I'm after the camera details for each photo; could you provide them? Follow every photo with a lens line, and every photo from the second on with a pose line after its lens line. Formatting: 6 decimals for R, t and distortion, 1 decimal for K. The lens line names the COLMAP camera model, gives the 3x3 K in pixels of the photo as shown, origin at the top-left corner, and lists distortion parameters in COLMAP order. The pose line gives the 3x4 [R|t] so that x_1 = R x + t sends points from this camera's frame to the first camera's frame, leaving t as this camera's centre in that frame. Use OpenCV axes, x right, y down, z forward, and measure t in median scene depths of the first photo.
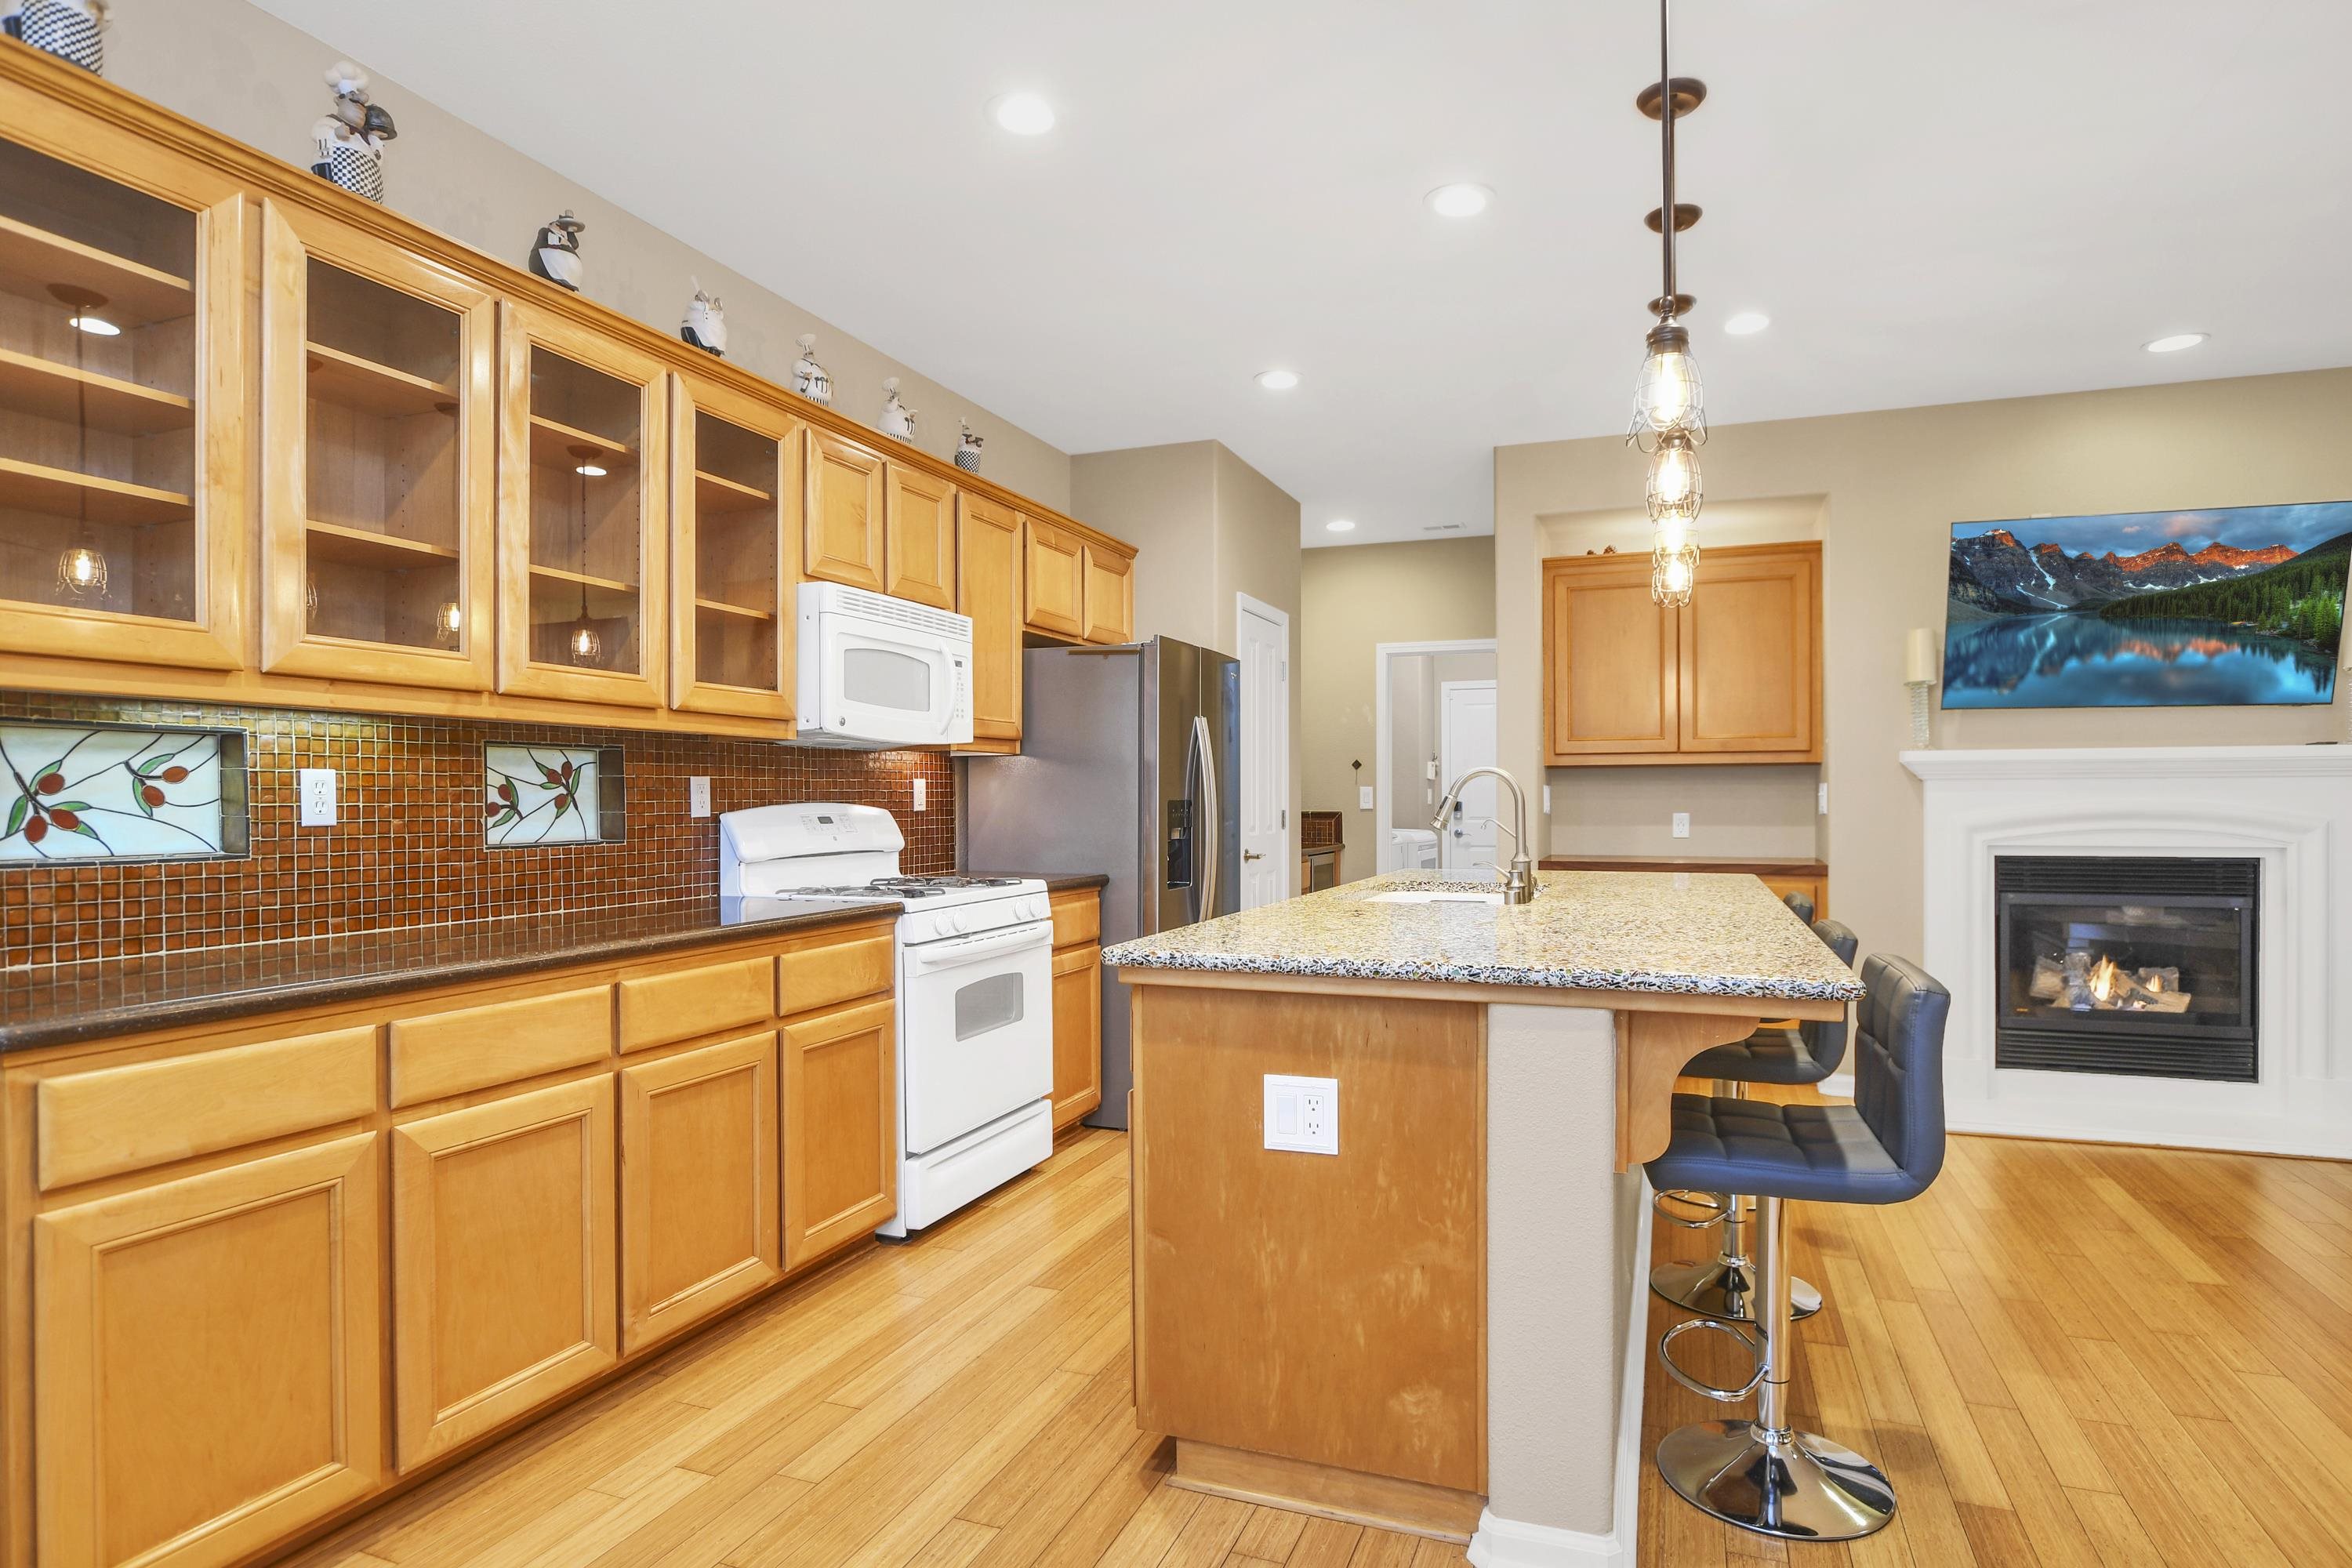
lens RADIAL K [[1262.2, 0, 1198.1], [0, 1262.2, 803.1], [0, 0, 1]] dist [-0.019606, 0.002243]
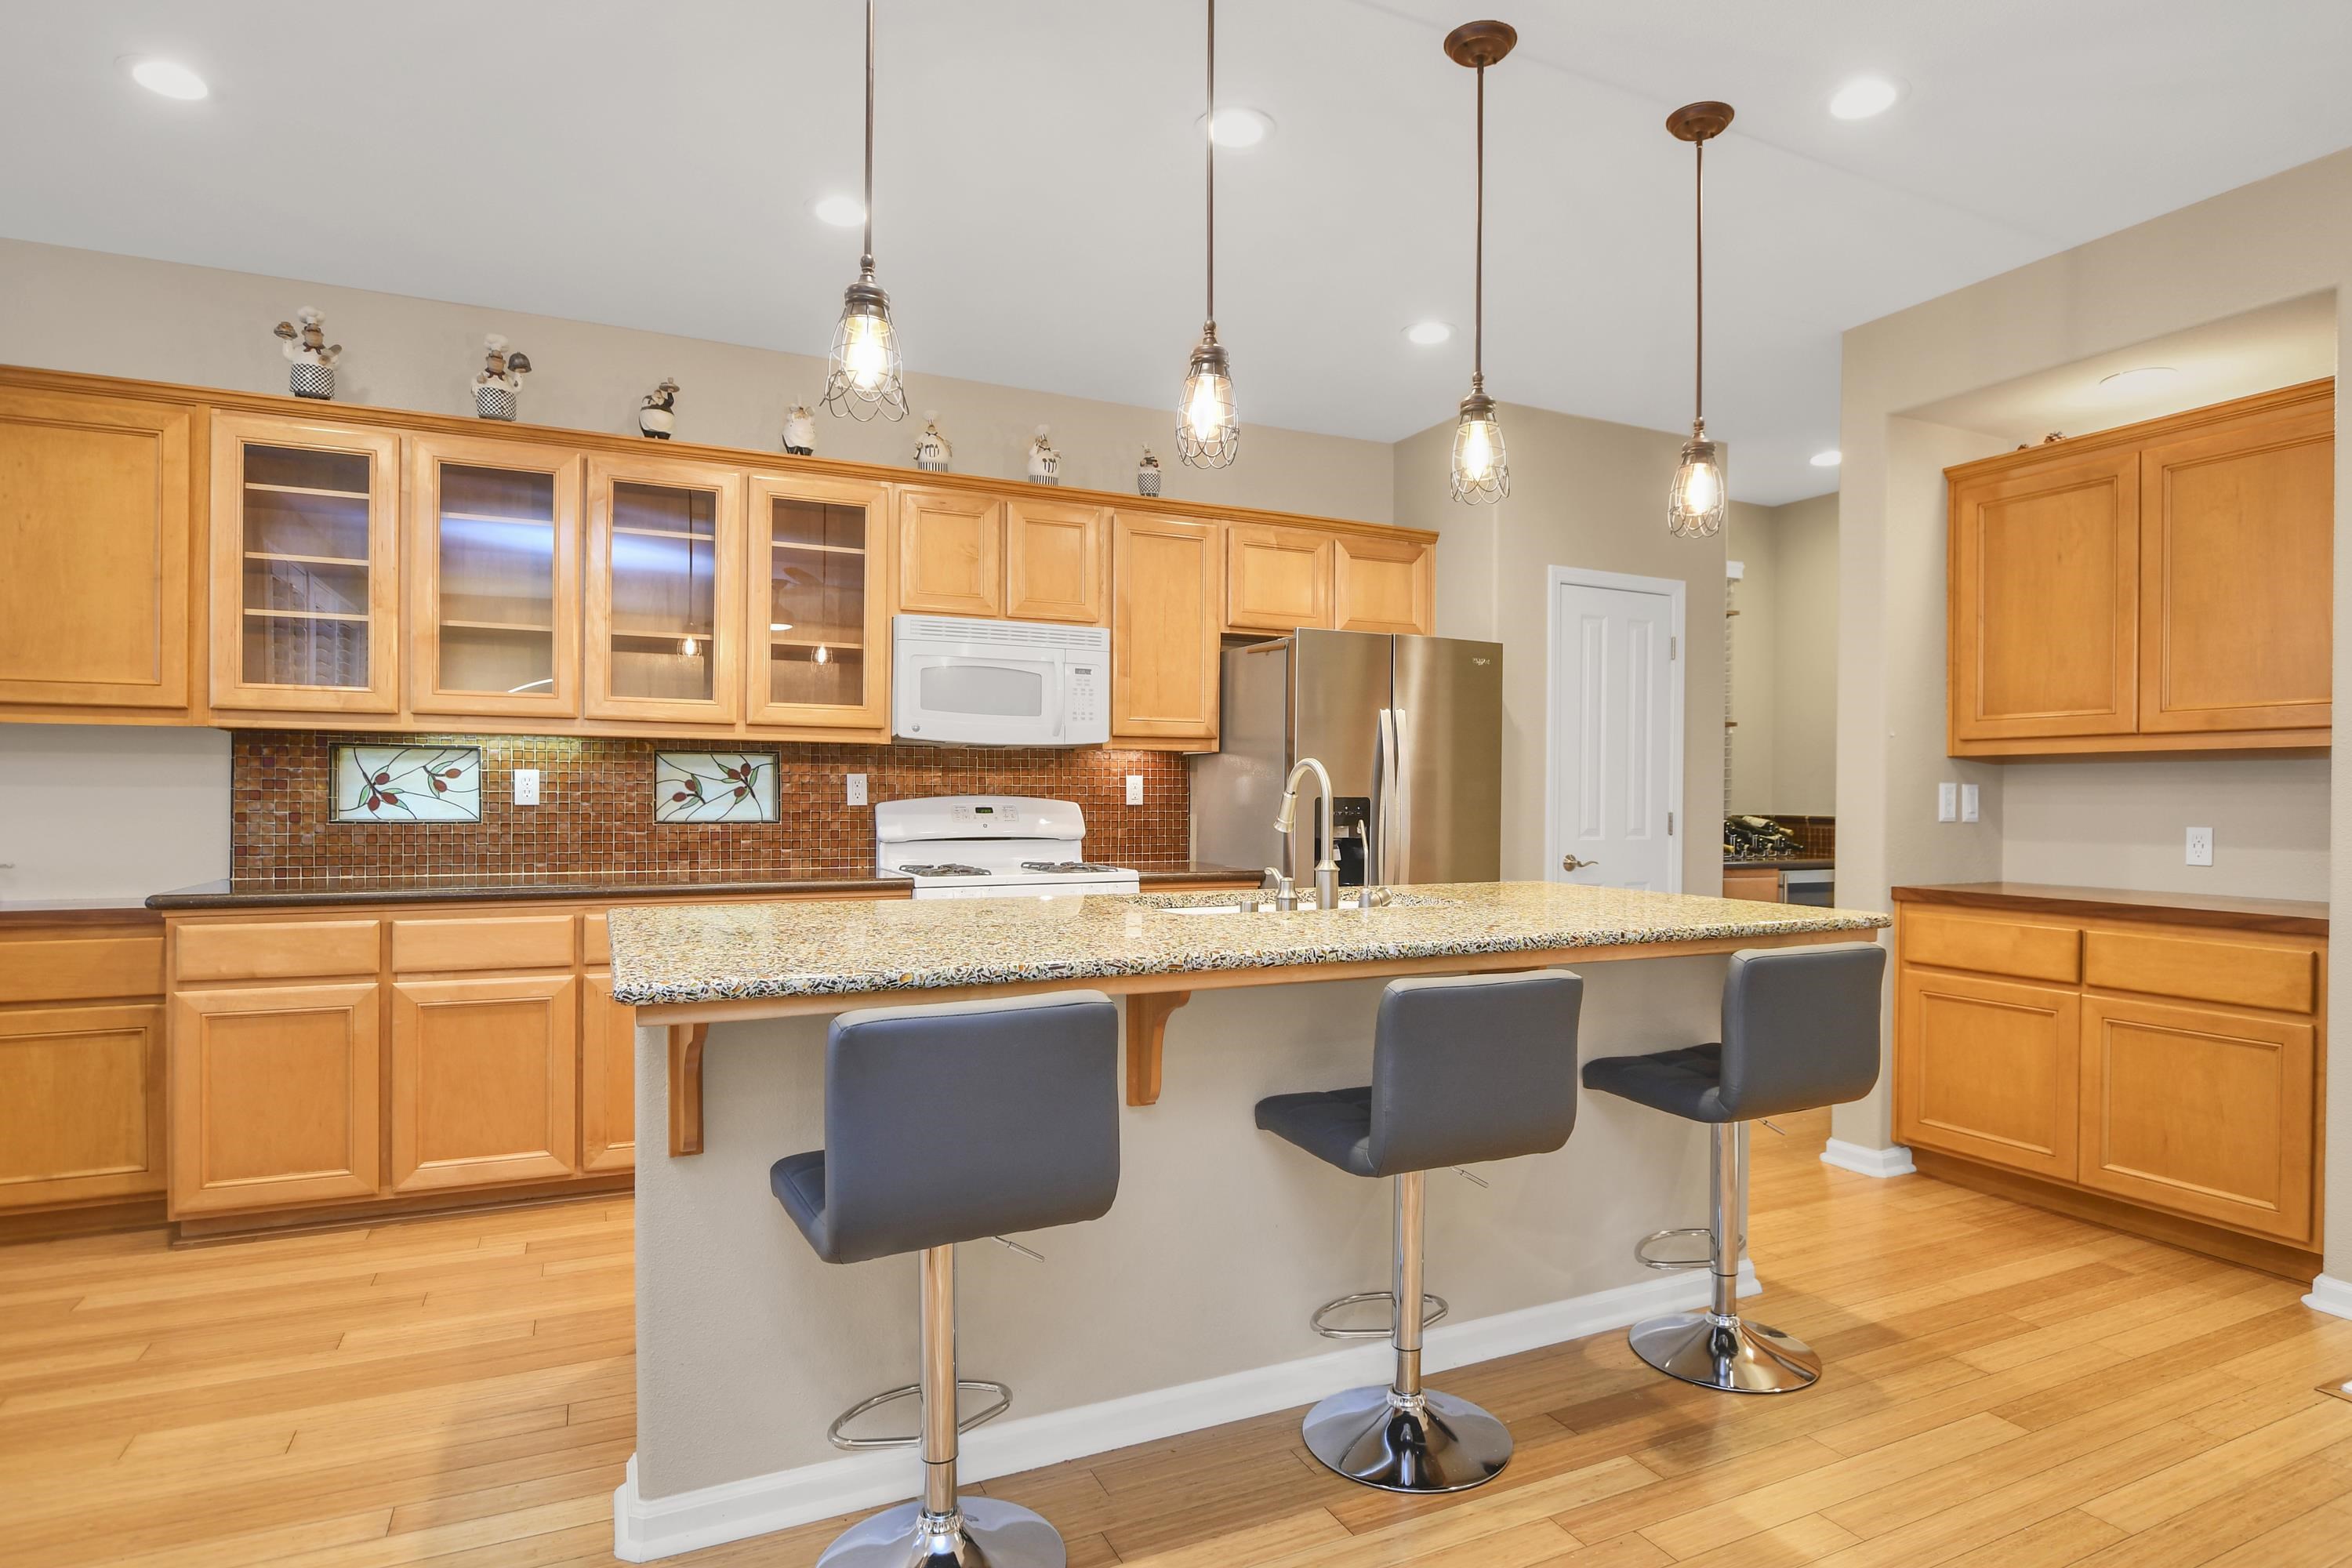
lens RADIAL K [[1262.2, 0, 1198.1], [0, 1262.2, 803.1], [0, 0, 1]] dist [-0.019606, 0.002243]
pose [[0.723930, 0.013480, -0.689742, 0.644729], [-0.012328, 0.999902, 0.006604, -0.003433], [0.689764, 0.003722, 0.724025, 0.262814]]
